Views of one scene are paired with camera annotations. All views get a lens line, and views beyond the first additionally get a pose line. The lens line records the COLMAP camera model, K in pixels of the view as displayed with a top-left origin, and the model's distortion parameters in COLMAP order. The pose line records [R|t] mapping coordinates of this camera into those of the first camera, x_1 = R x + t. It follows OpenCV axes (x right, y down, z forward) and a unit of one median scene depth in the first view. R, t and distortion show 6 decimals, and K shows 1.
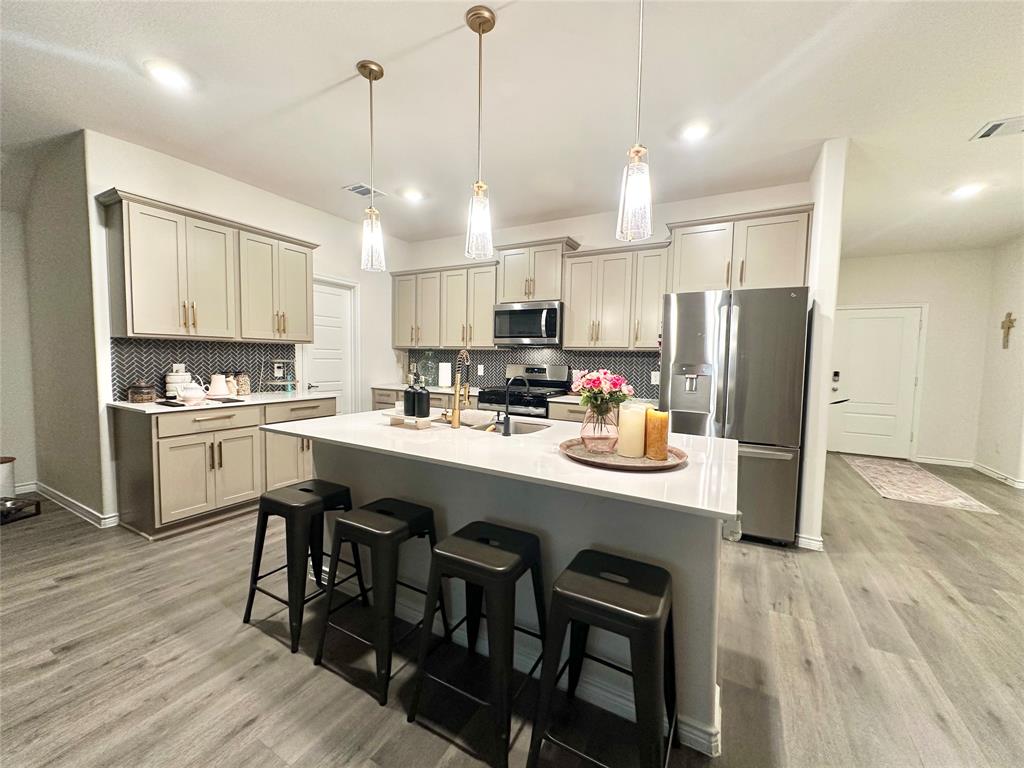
lens RADIAL K [[407.7, 0, 509.3], [0, 407.7, 381.0], [0, 0, 1]] dist [0.000510, 0.000484]
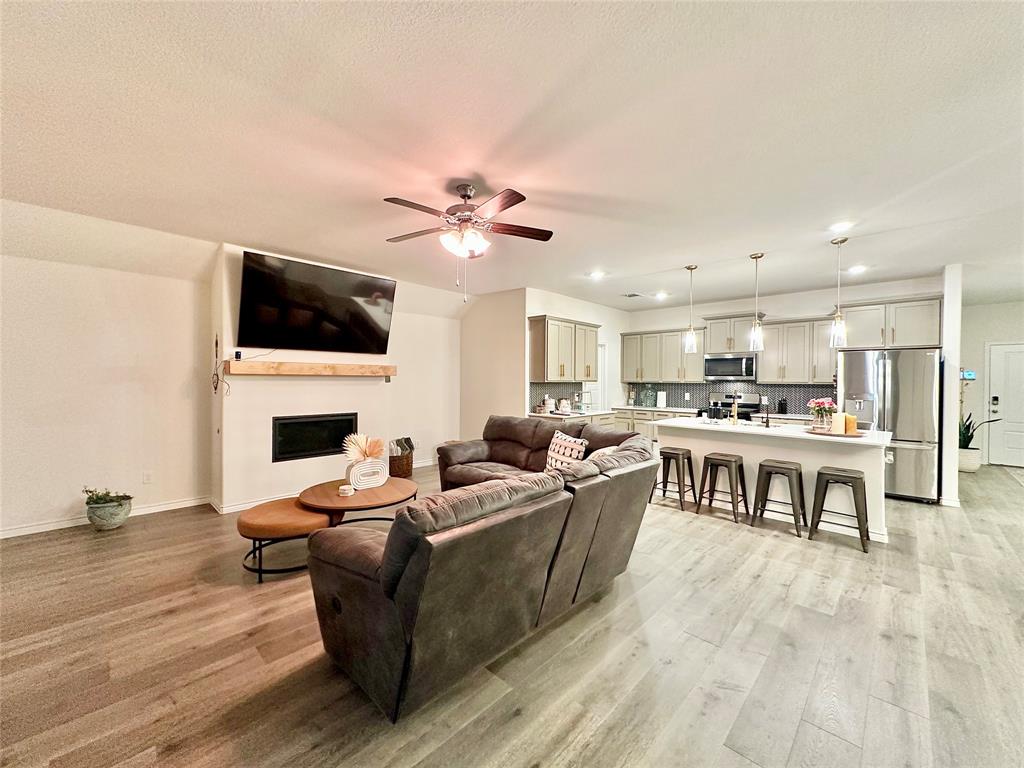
lens RADIAL K [[407.7, 0, 511.5], [0, 407.7, 382.5], [0, 0, 1]] dist [0.000510, 0.000484]
pose [[0.967737, -0.011372, -0.251705, -0.419081], [-0.002182, 0.998565, -0.053503, 0.004083], [0.251952, 0.052326, 0.966324, -0.803857]]
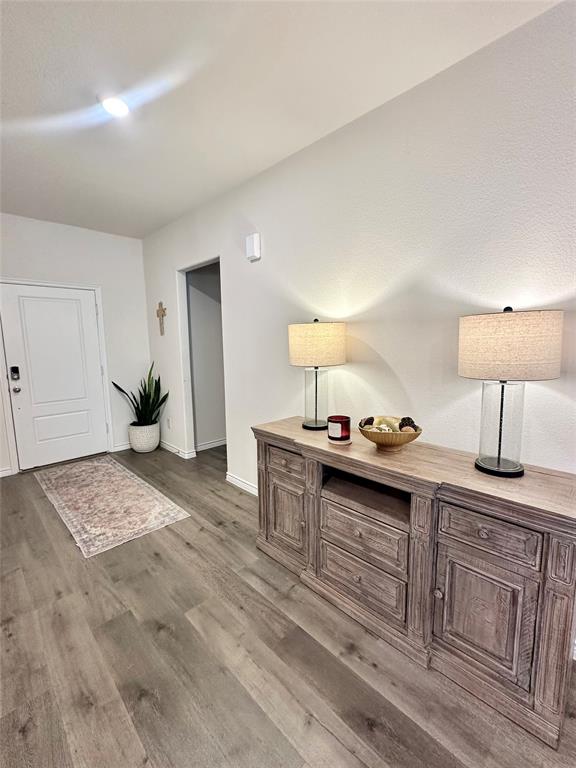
lens RADIAL K [[339.2, 0, 286.0], [0, 339.2, 383.7], [0, 0, 1]] dist [-0.001202, 0.000097]
pose [[0.292371, -0.141142, 0.945832, 0.554346], [0.074362, 0.989409, 0.124659, -0.050814], [-0.953409, 0.033887, 0.299770, 0.531506]]
